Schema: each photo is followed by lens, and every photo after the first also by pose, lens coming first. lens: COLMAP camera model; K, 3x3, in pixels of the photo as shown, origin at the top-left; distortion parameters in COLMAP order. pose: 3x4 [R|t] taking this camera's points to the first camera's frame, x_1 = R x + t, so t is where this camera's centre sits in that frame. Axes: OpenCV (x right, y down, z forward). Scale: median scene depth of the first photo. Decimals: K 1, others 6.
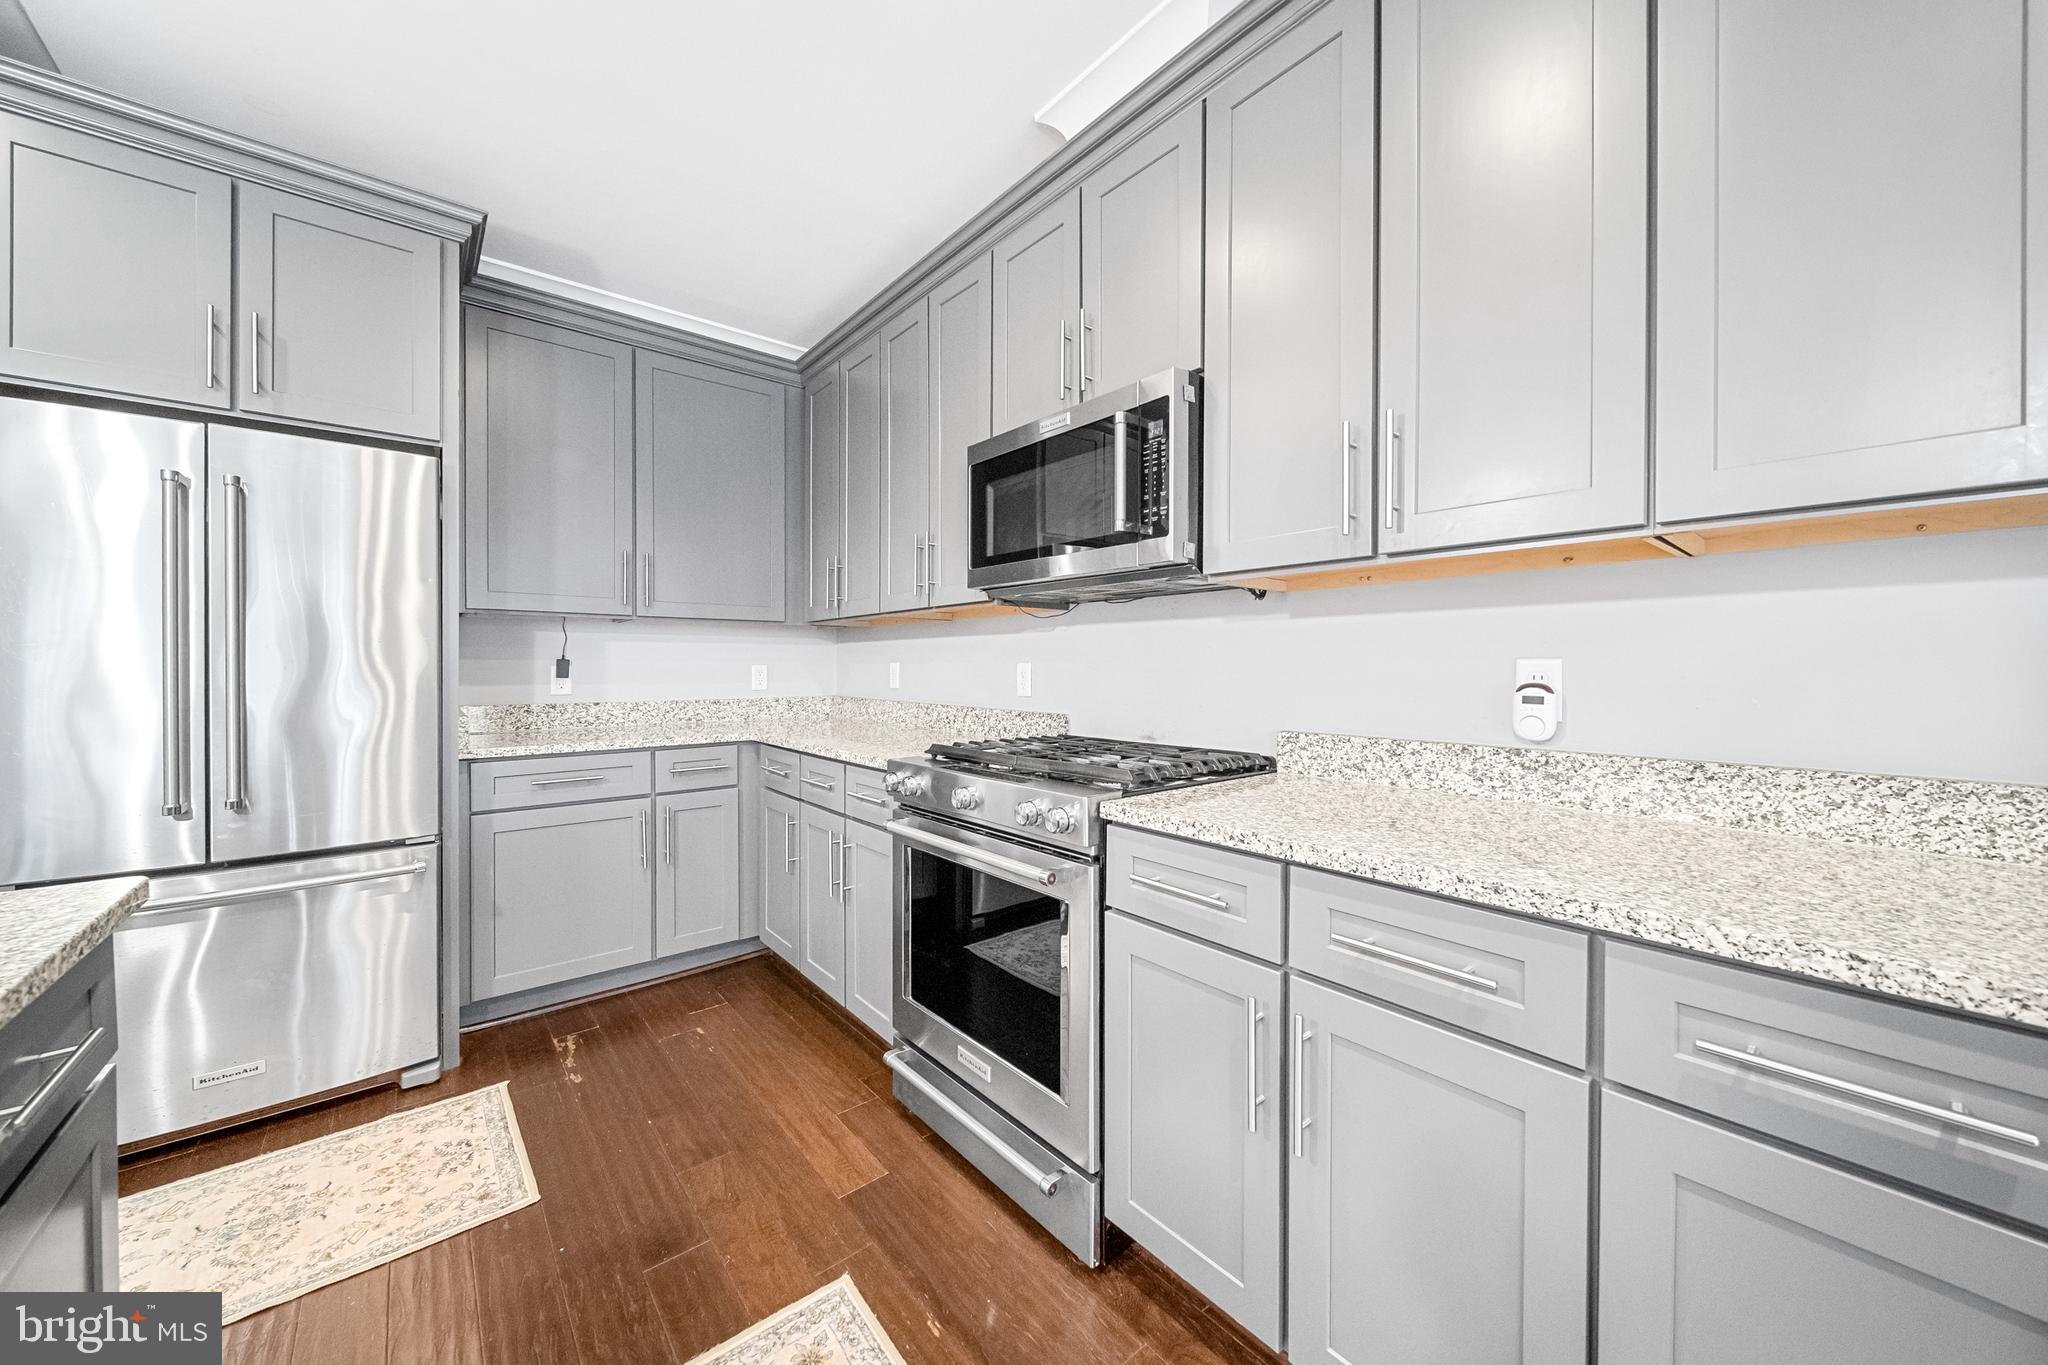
lens RADIAL K [[734.3, 0, 1018.9], [0, 734.3, 670.7], [0, 0, 1]] dist [-0.001229, -0.001052]
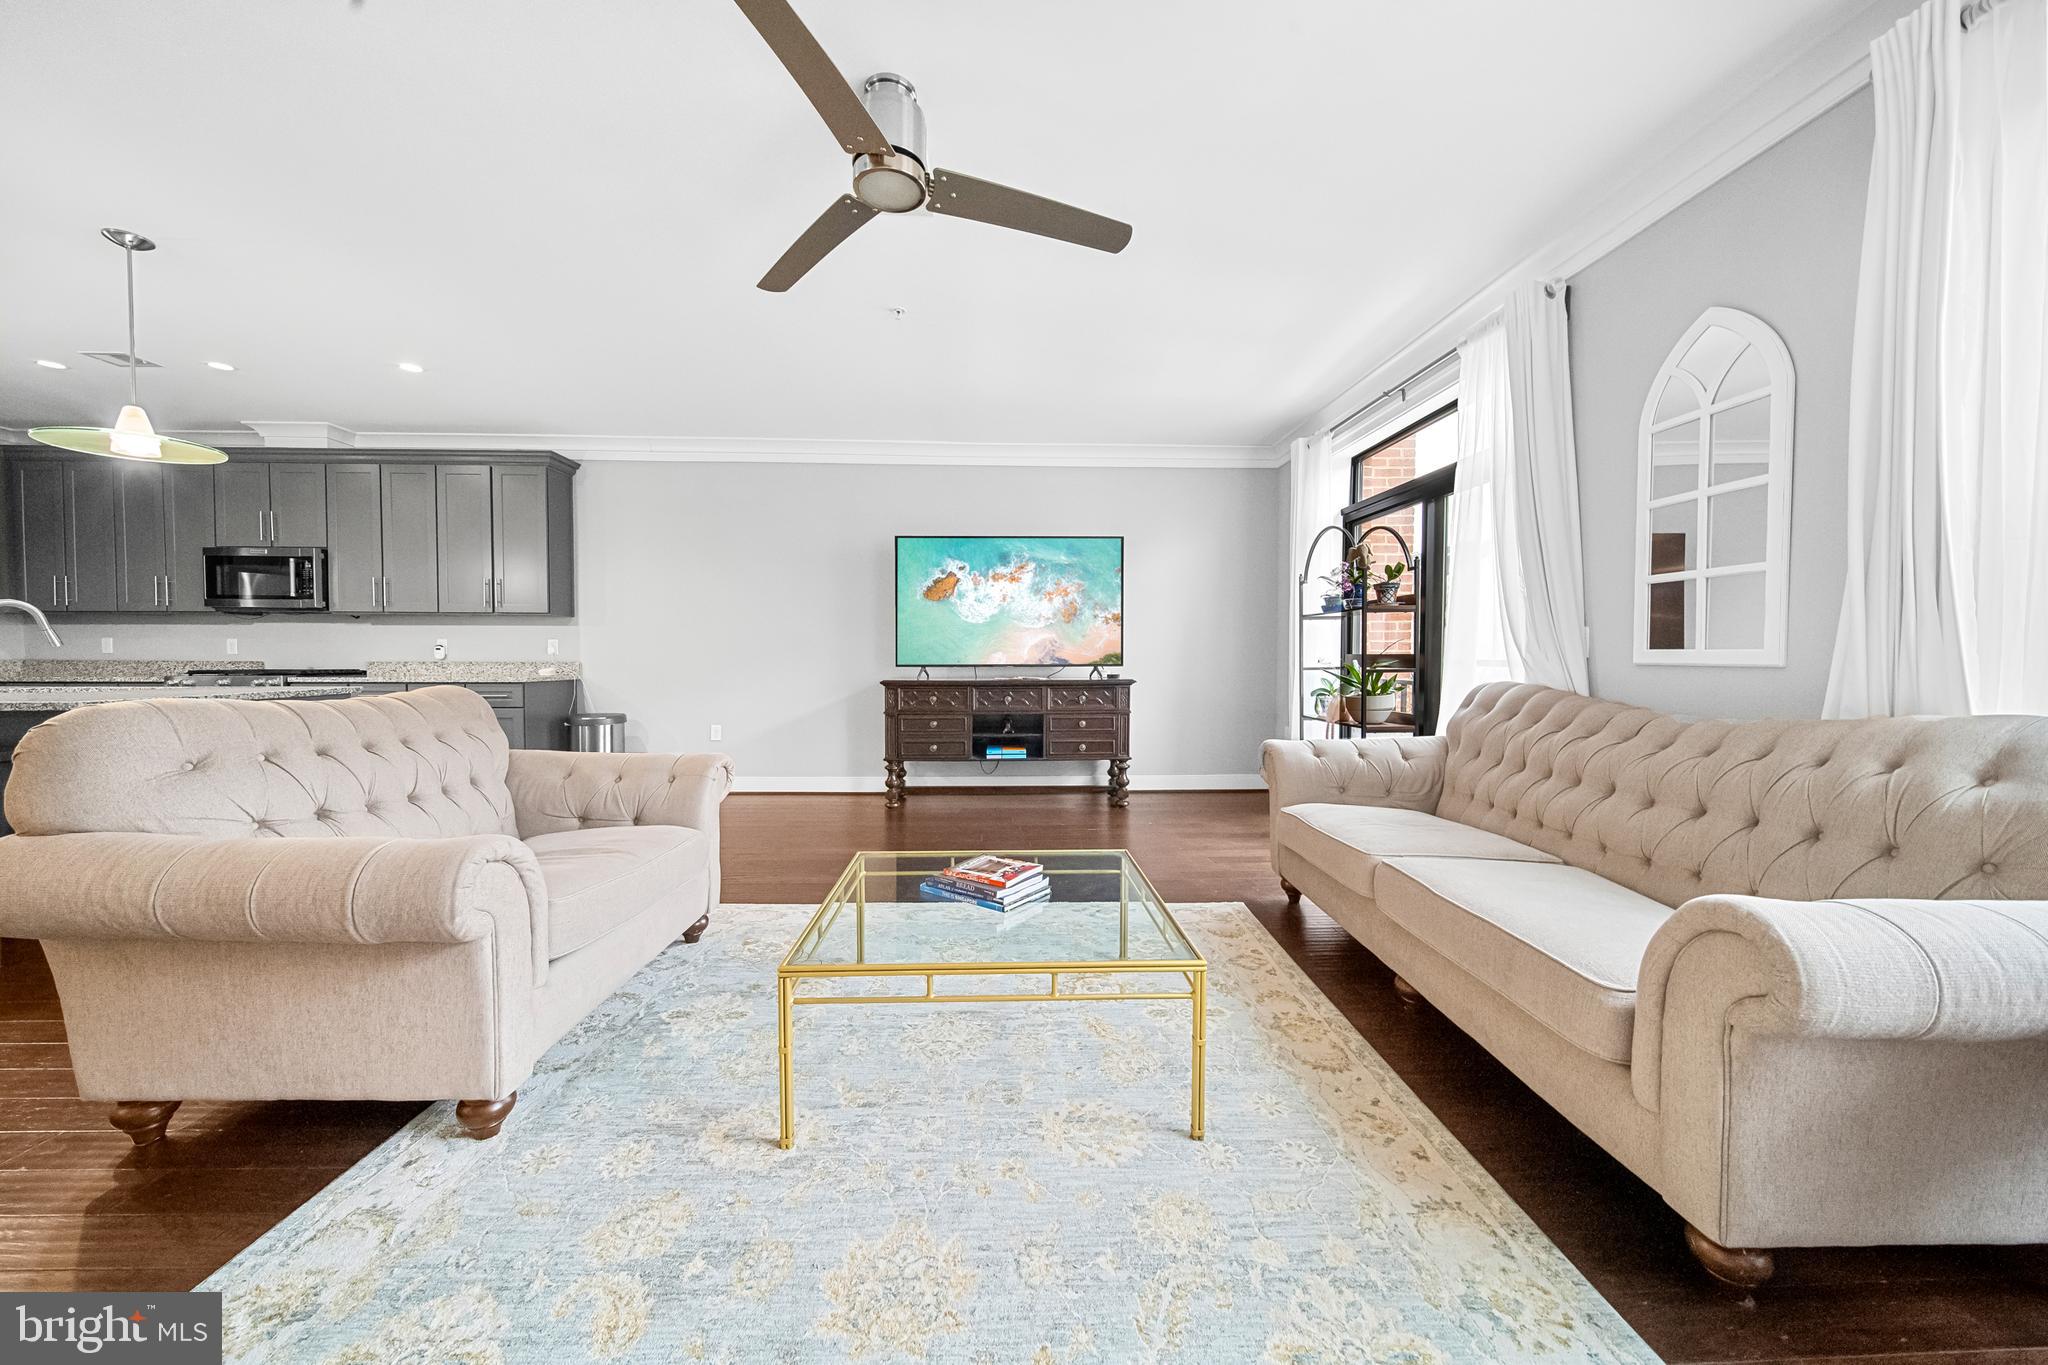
lens RADIAL K [[734.3, 0, 1017.4], [0, 734.3, 687.1], [0, 0, 1]] dist [-0.001229, -0.001052]
pose [[0.601879, -0.032695, 0.797918, -0.456805], [0.002474, 0.999233, 0.039078, 0.075085], [-0.798584, -0.021546, 0.601498, -3.006893]]
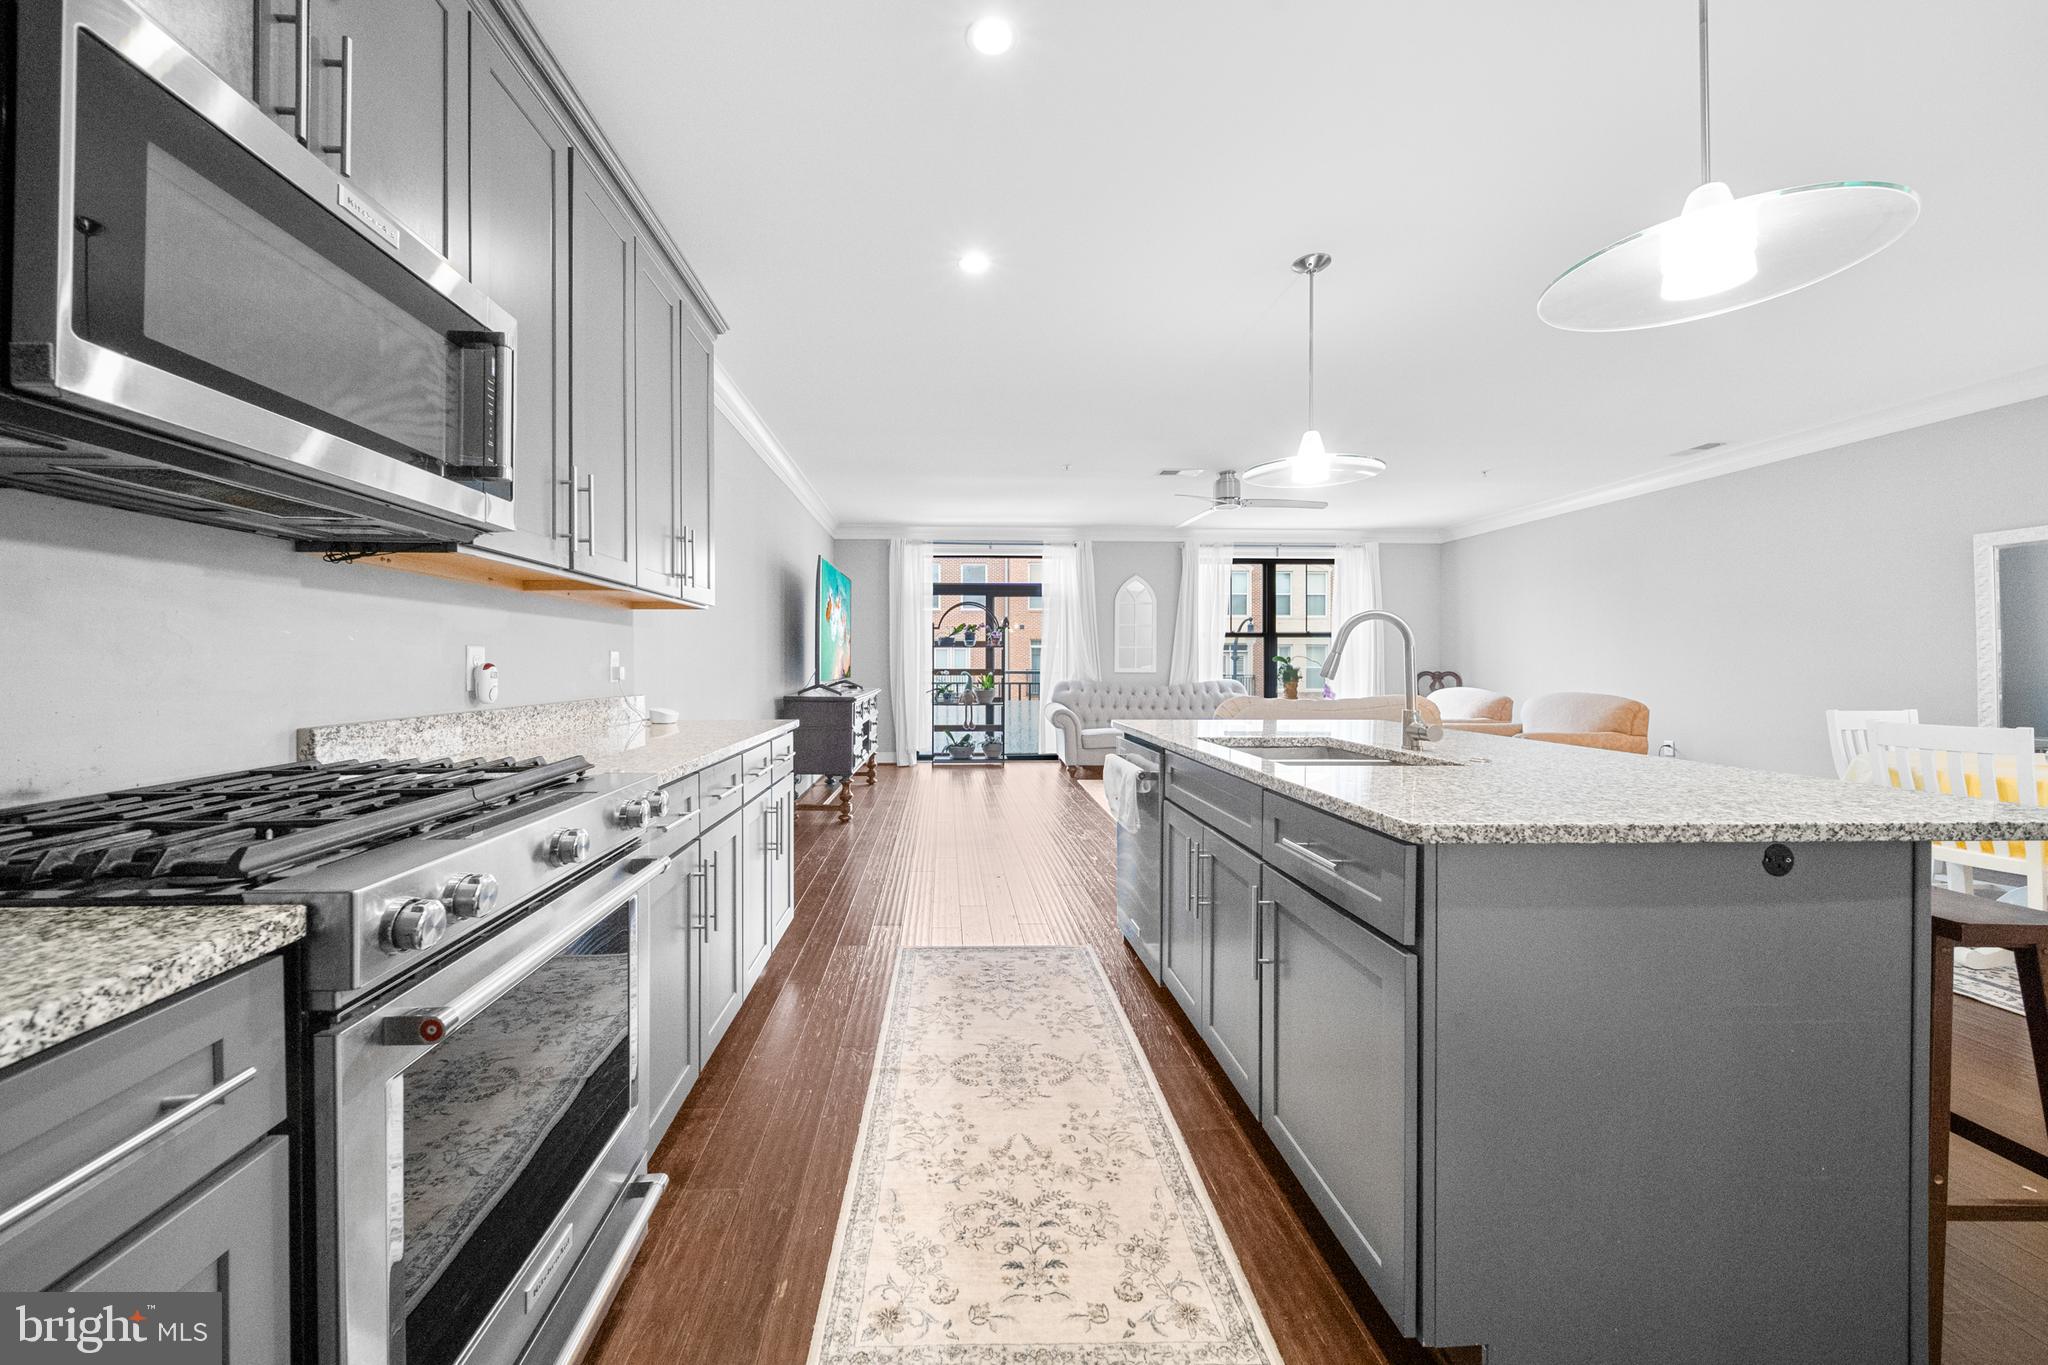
lens RADIAL K [[734.3, 0, 987.6], [0, 734.3, 664.8], [0, 0, 1]] dist [-0.001229, -0.001052]
pose [[-0.807289, -0.002311, 0.590152, -0.694436], [0.001587, 0.999980, 0.006087, 0.010144], [-0.590154, 0.005851, -0.807269, 1.202357]]
